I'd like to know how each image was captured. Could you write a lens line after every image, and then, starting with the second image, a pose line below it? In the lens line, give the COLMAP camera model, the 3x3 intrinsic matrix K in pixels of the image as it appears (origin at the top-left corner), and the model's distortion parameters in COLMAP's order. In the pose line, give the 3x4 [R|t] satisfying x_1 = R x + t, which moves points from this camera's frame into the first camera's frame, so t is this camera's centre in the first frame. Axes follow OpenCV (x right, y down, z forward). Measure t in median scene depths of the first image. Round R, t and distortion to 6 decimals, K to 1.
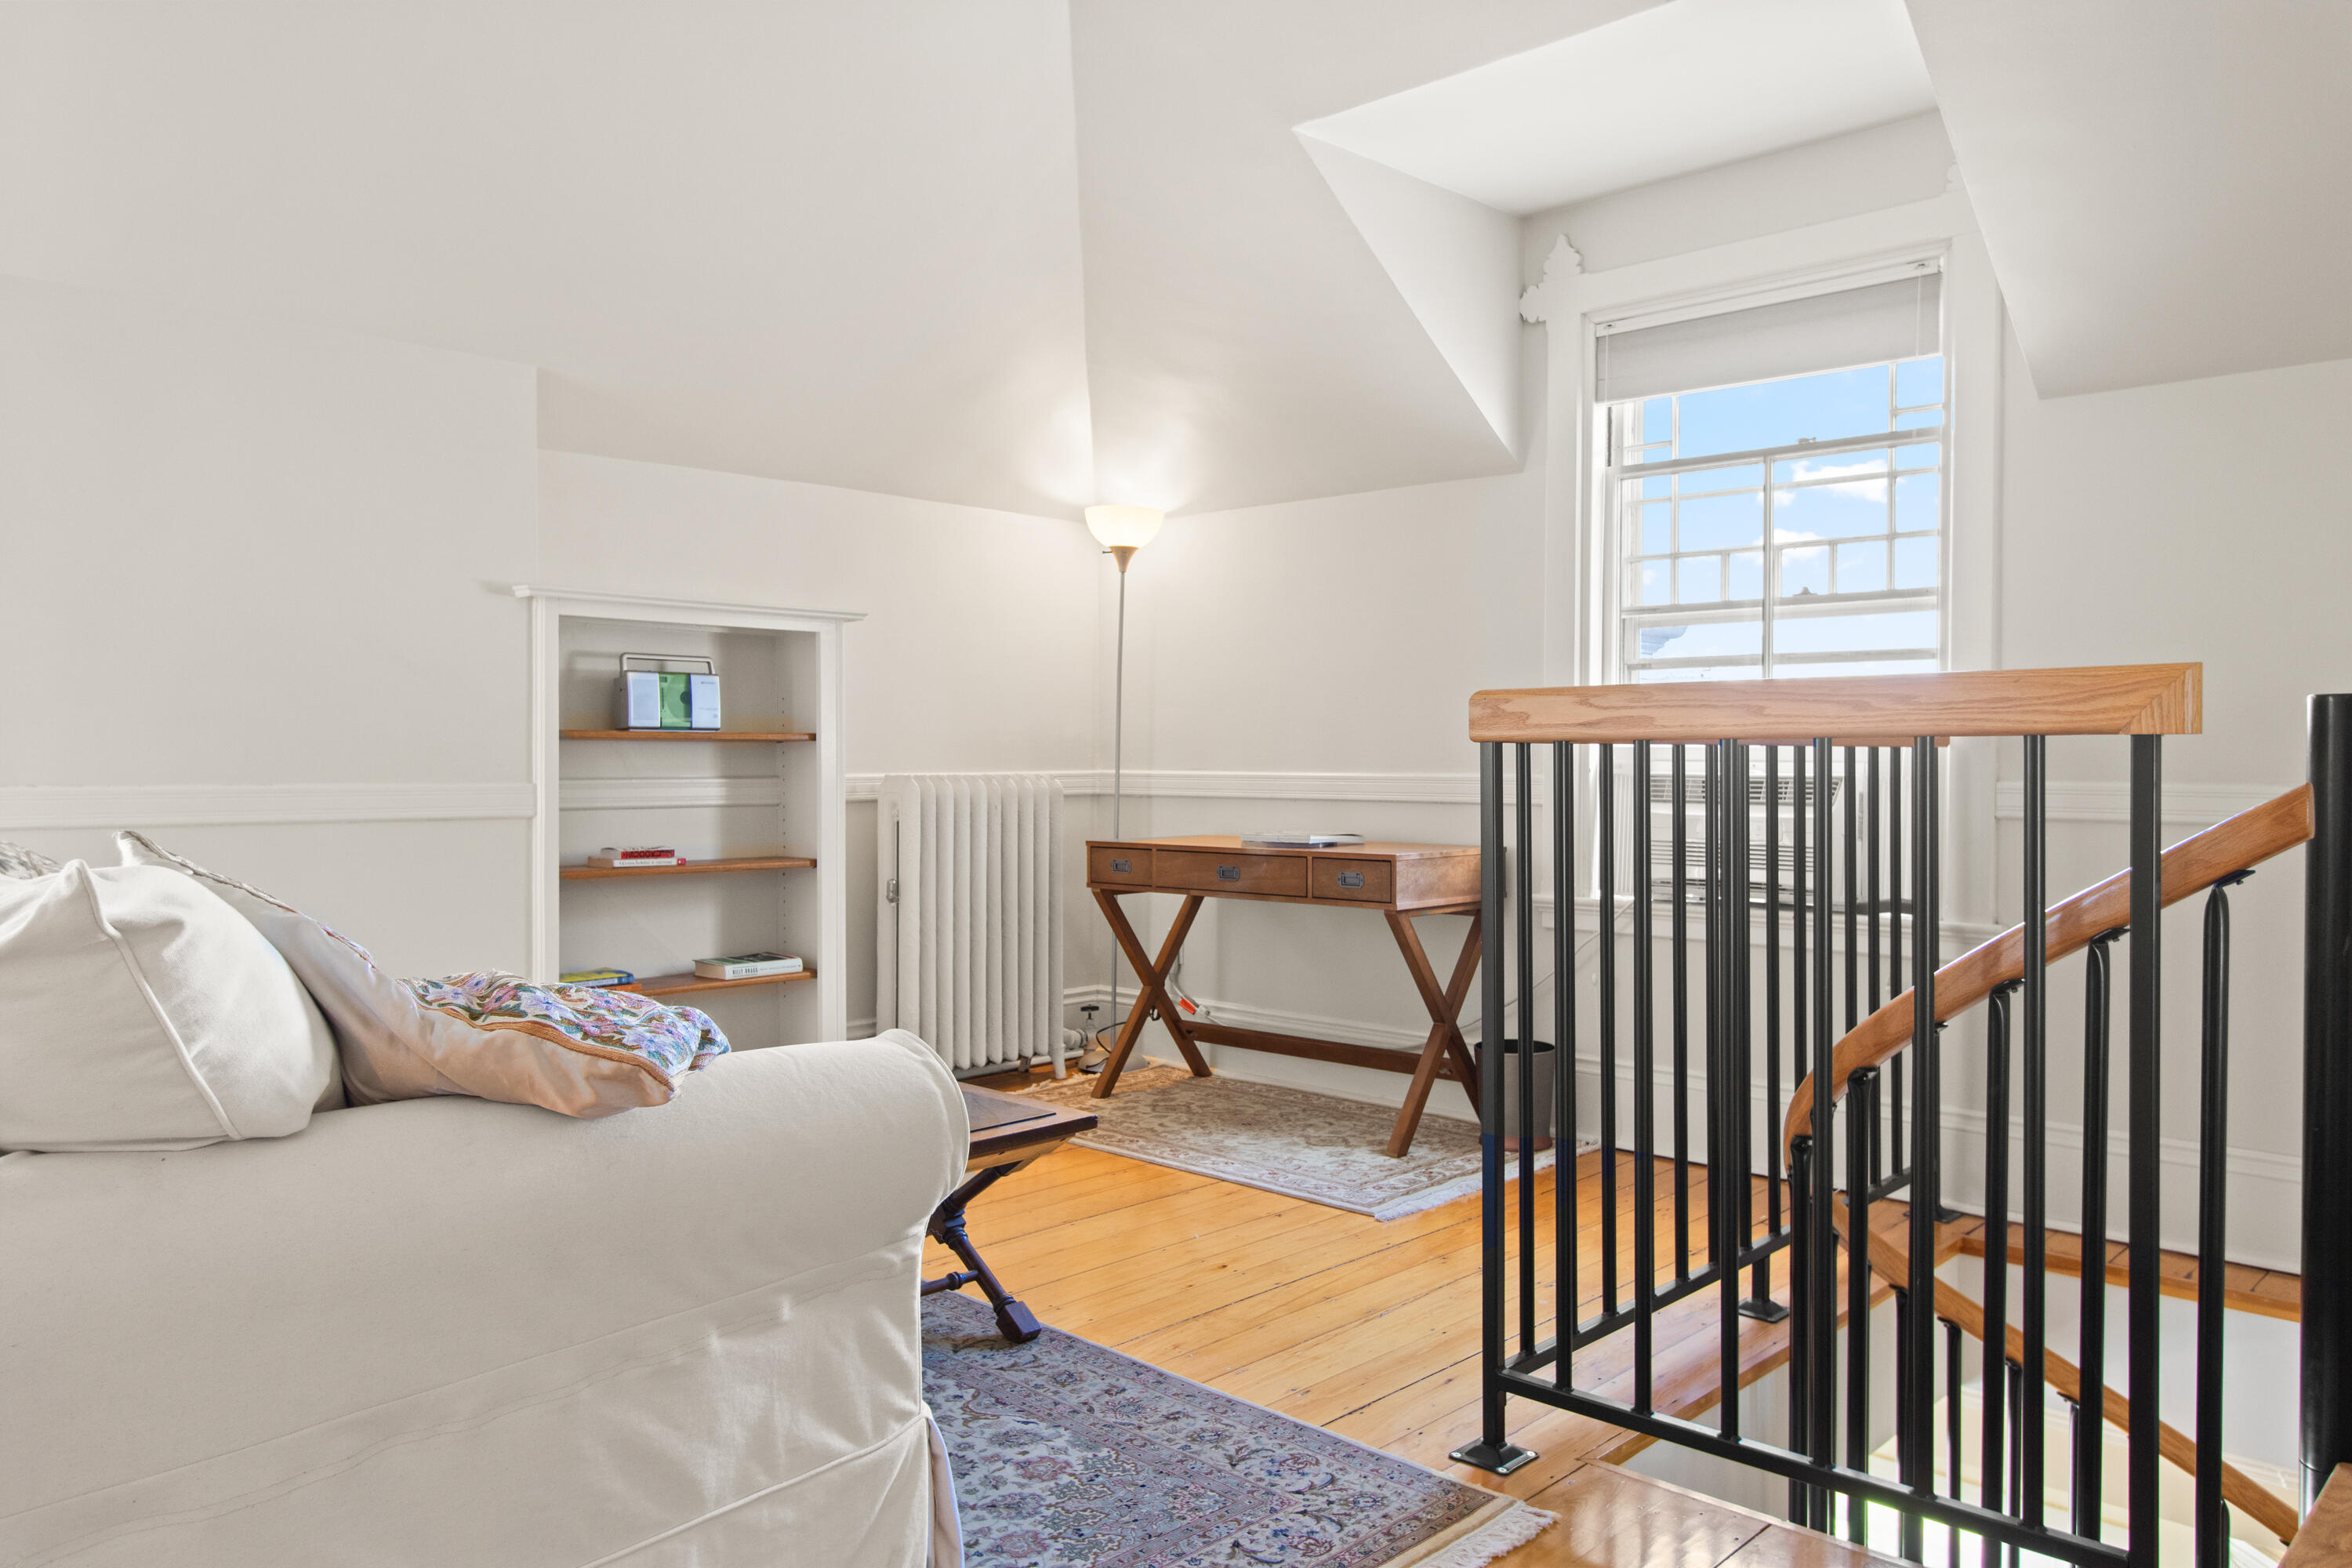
lens RADIAL K [[1690.2, 0, 1174.7], [0, 1690.2, 777.2], [0, 0, 1]] dist [0.000709, 0.000155]
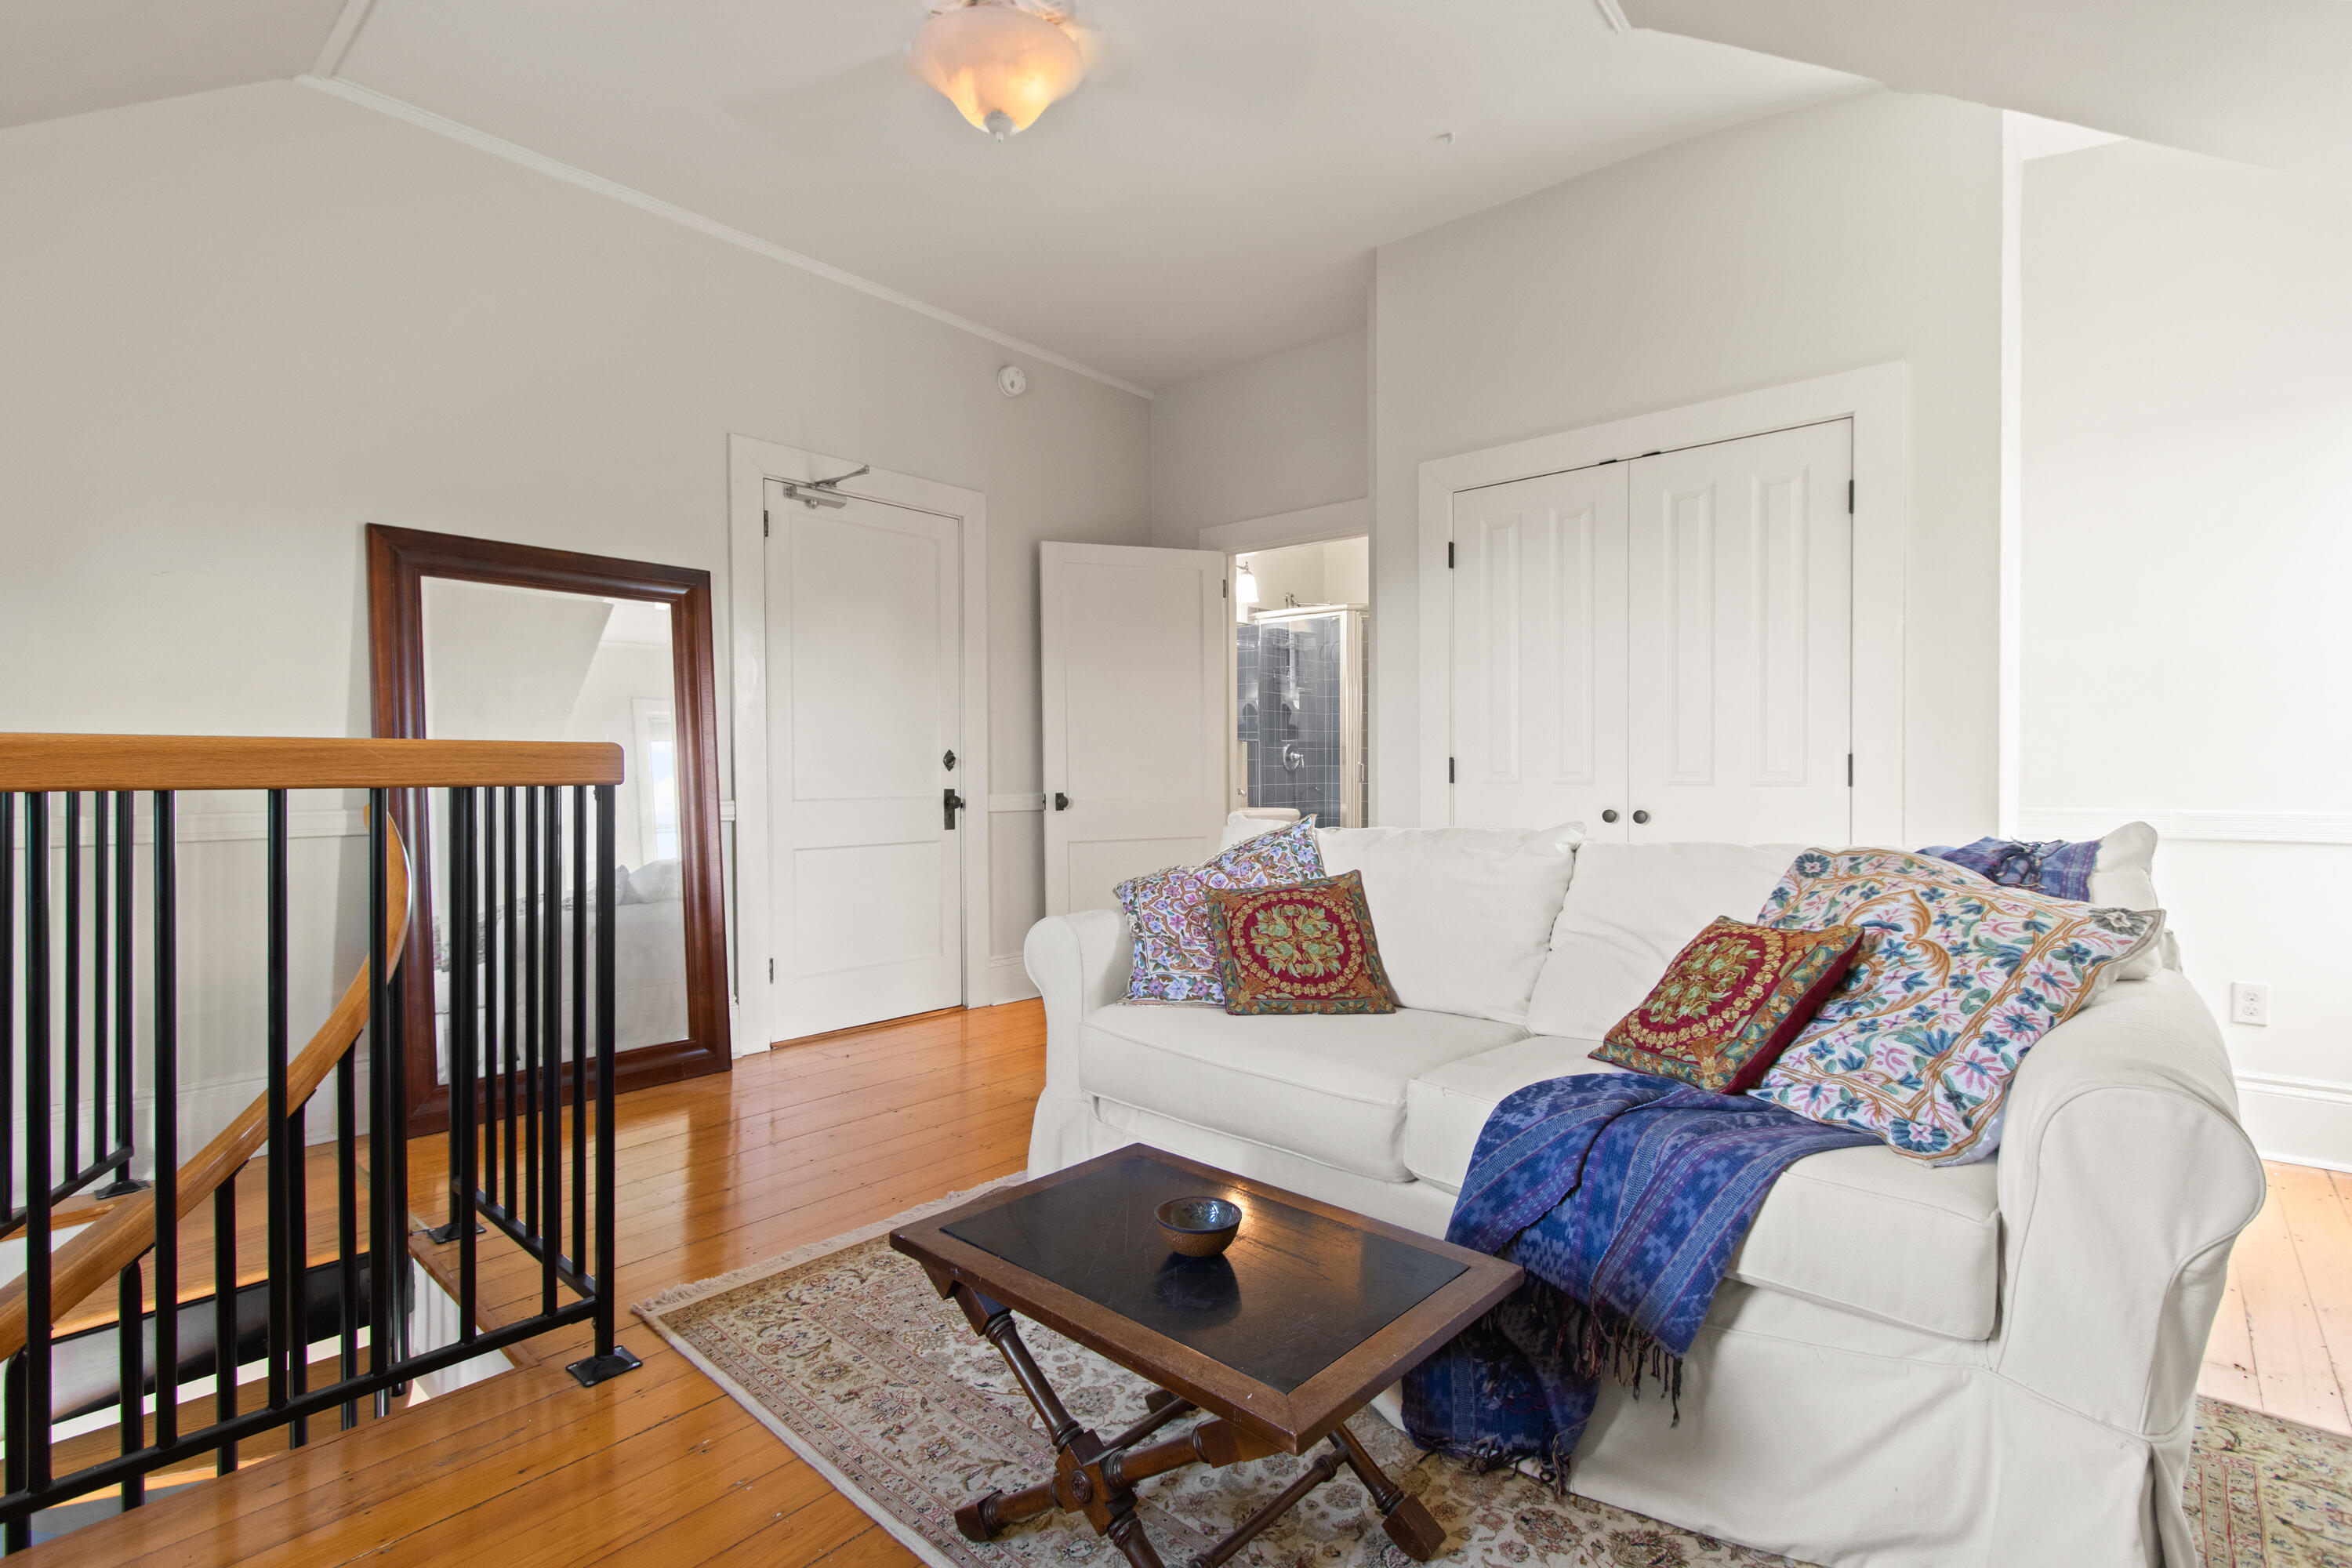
lens RADIAL K [[1084.8, 0, 1180.1], [0, 1084.8, 776.4], [0, 0, 1]] dist [0.001123, 0.000056]
pose [[-0.998828, 0.016607, -0.045458, -0.200920], [0.015916, 0.999753, 0.015529, -0.034709], [0.045705, 0.014787, -0.998846, 1.810679]]
